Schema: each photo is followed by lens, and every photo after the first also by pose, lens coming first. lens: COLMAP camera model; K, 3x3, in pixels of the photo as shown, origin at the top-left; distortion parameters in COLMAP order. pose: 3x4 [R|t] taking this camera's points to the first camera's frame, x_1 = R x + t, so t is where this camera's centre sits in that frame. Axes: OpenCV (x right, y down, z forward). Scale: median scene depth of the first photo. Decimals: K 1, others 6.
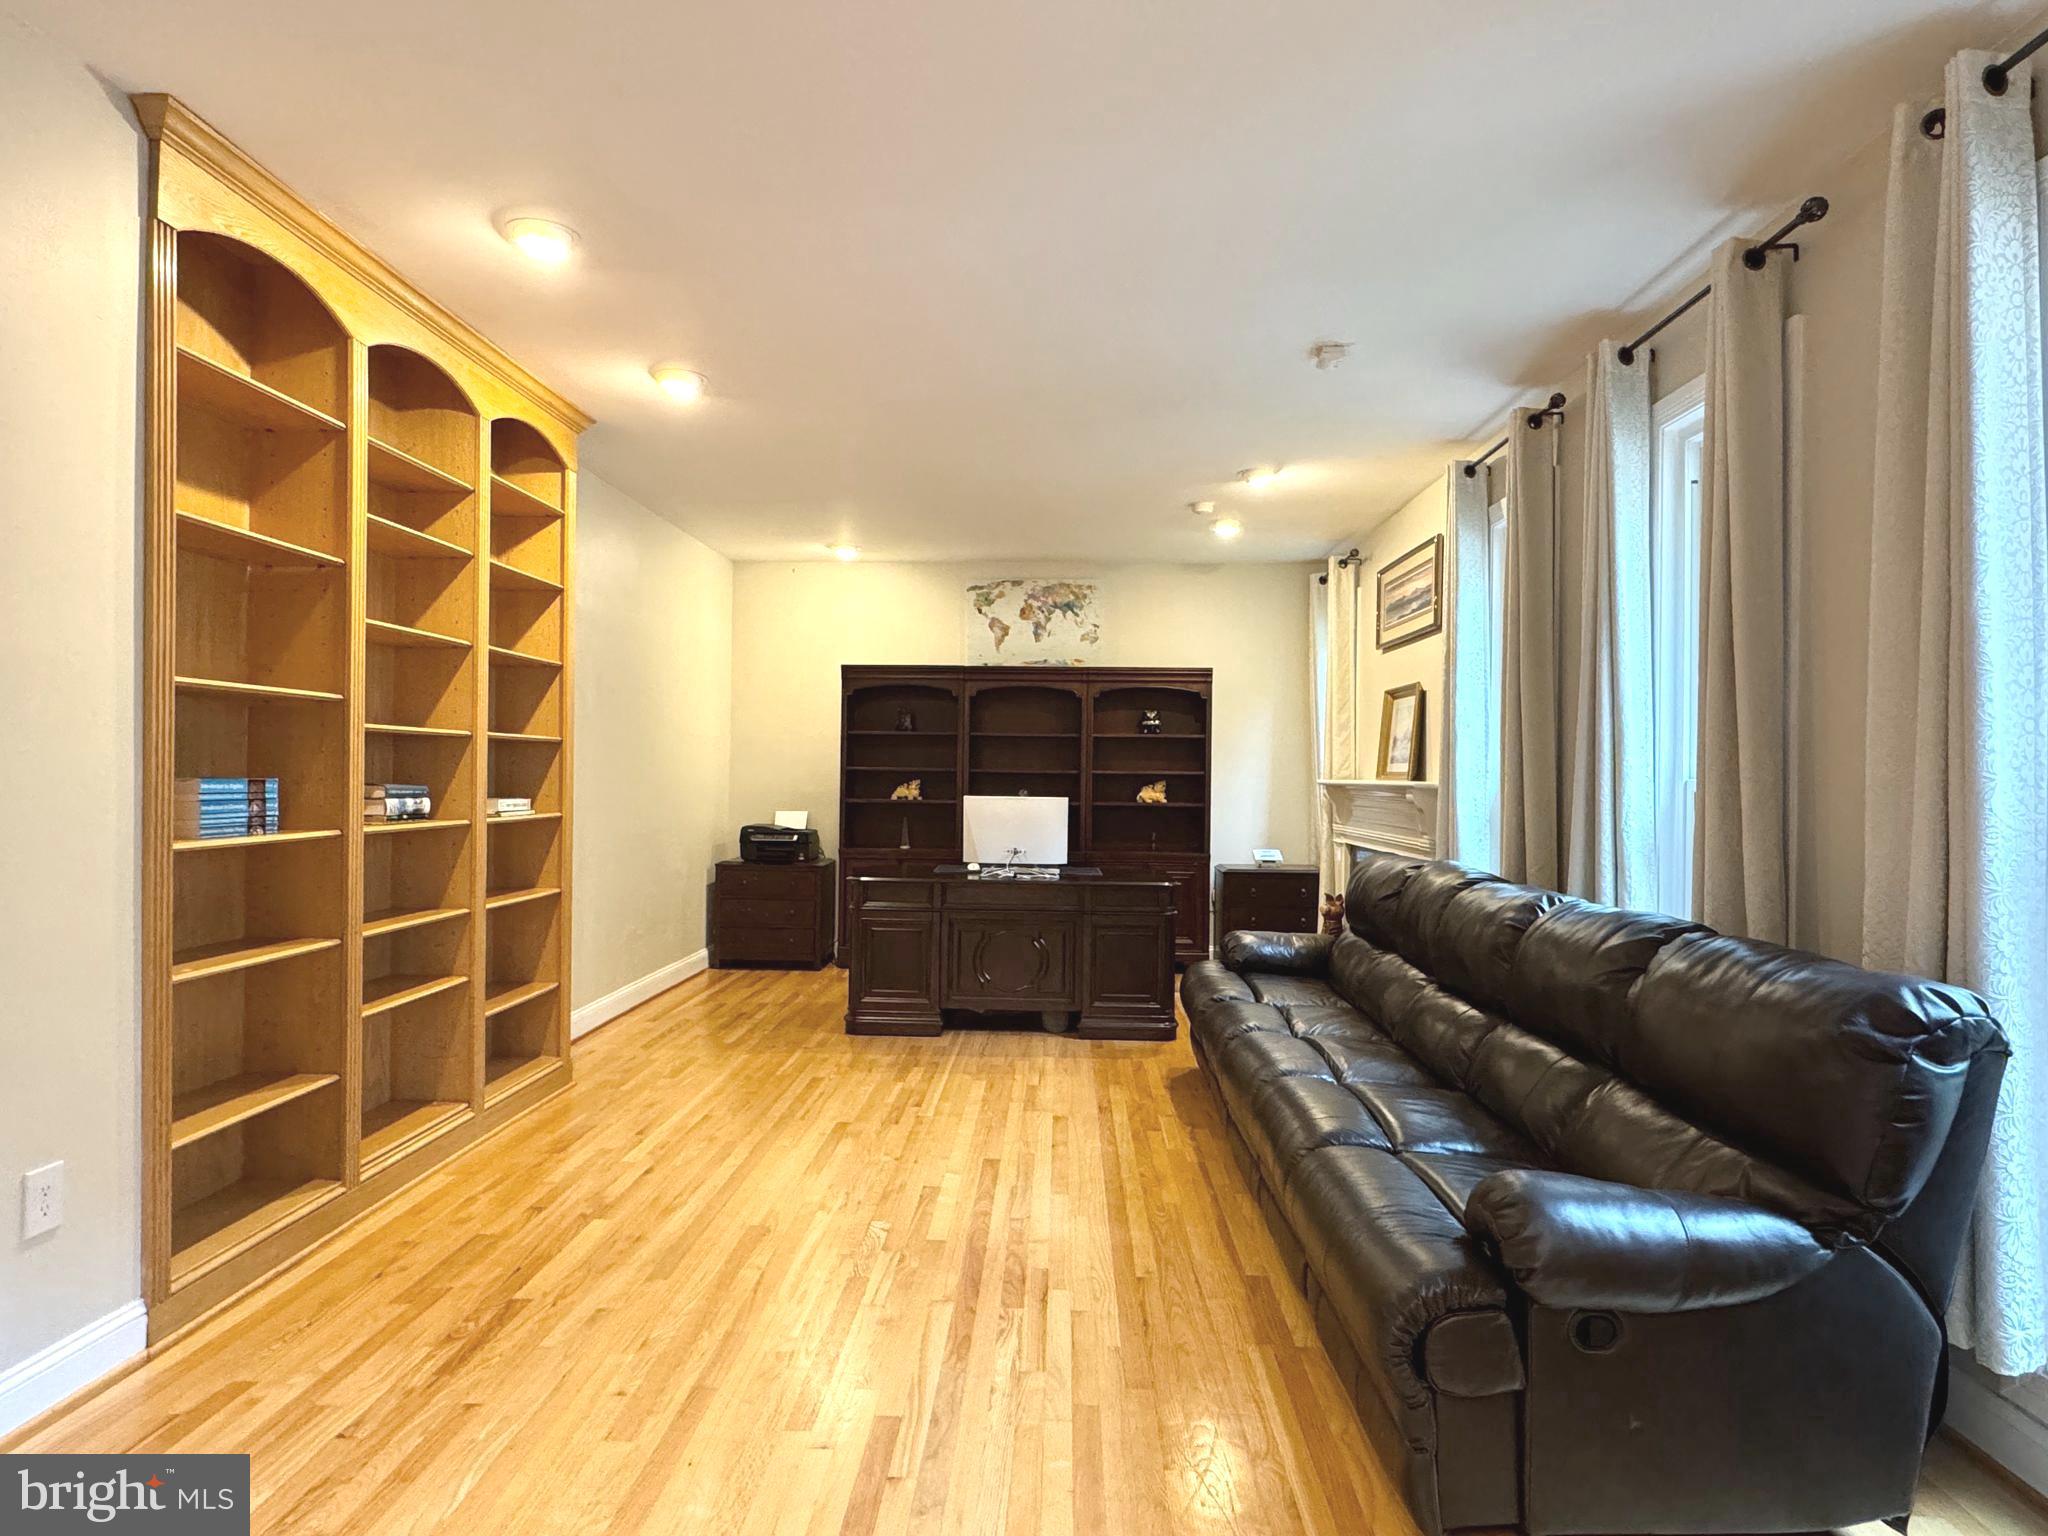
lens RADIAL K [[1126.2, 0, 1026.3], [0, 1126.2, 771.1], [0, 0, 1]] dist [-0.004606, -0.000717]
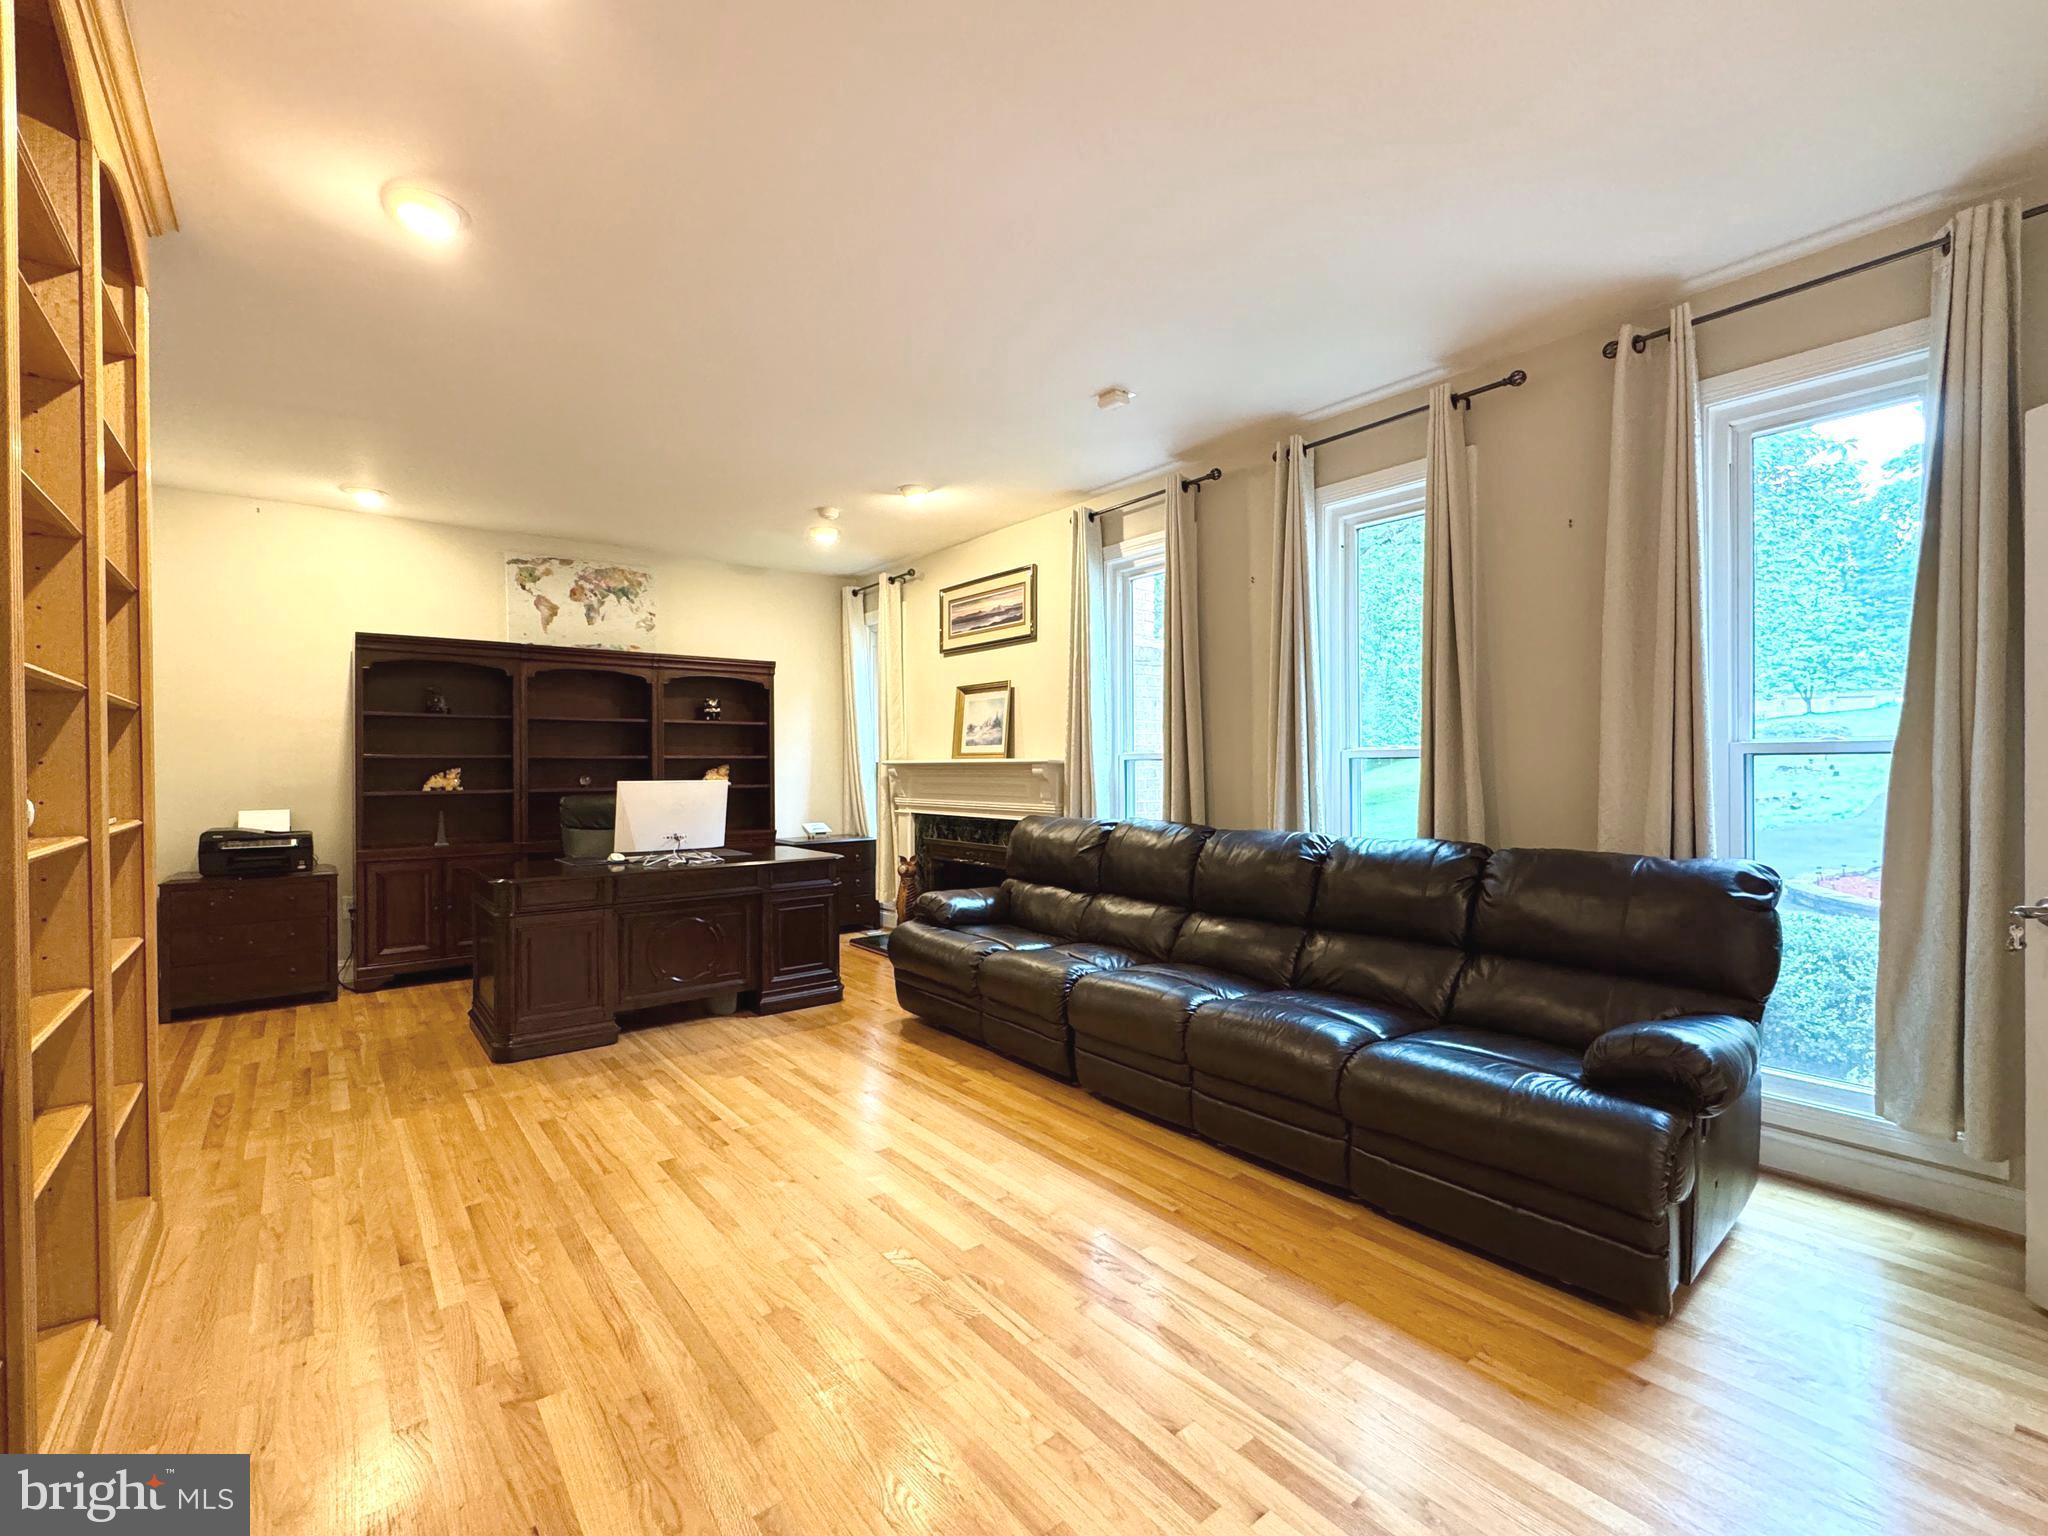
lens RADIAL K [[897.7, 0, 1012.8], [0, 897.7, 768.3], [0, 0, 1]] dist [-0.001275, 0.000277]
pose [[0.763999, -0.018873, 0.644941, -0.275759], [0.013525, 0.999821, 0.013236, 0.005580], [-0.645075, -0.001390, 0.764118, 0.215495]]
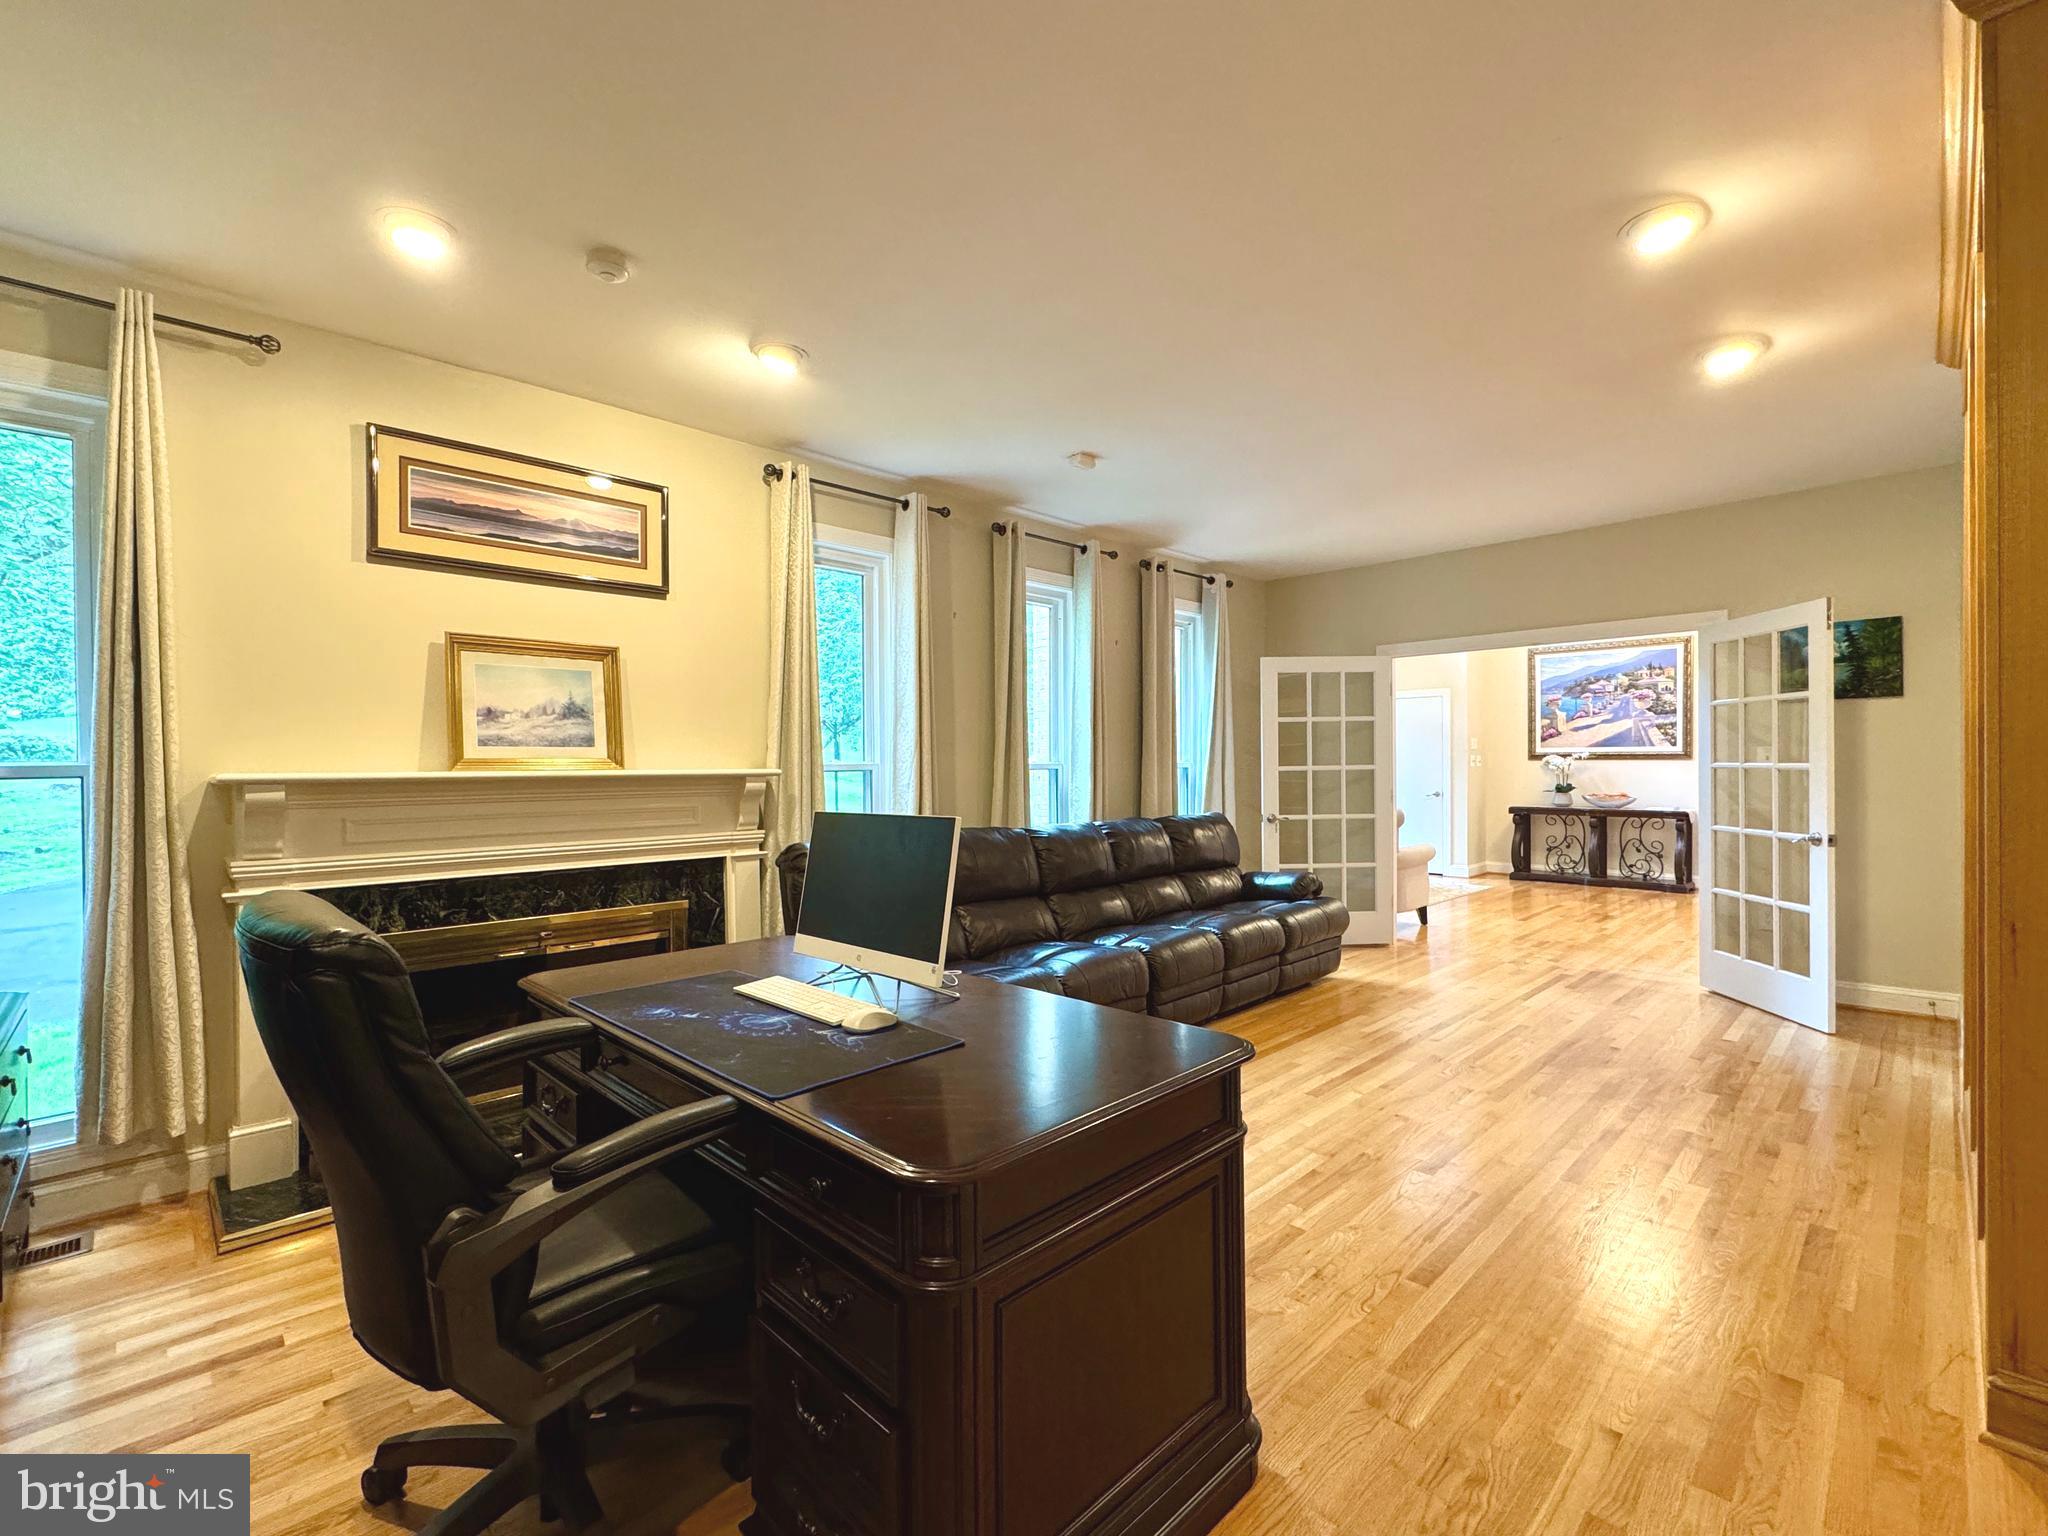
lens RADIAL K [[897.7, 0, 1027.4], [0, 897.7, 771.4], [0, 0, 1]] dist [-0.001275, 0.000277]
pose [[-0.723750, -0.005979, 0.690037, -0.284939], [-0.000015, 0.999963, 0.008649, 0.003960], [-0.690062, 0.006250, -0.723723, 1.178836]]
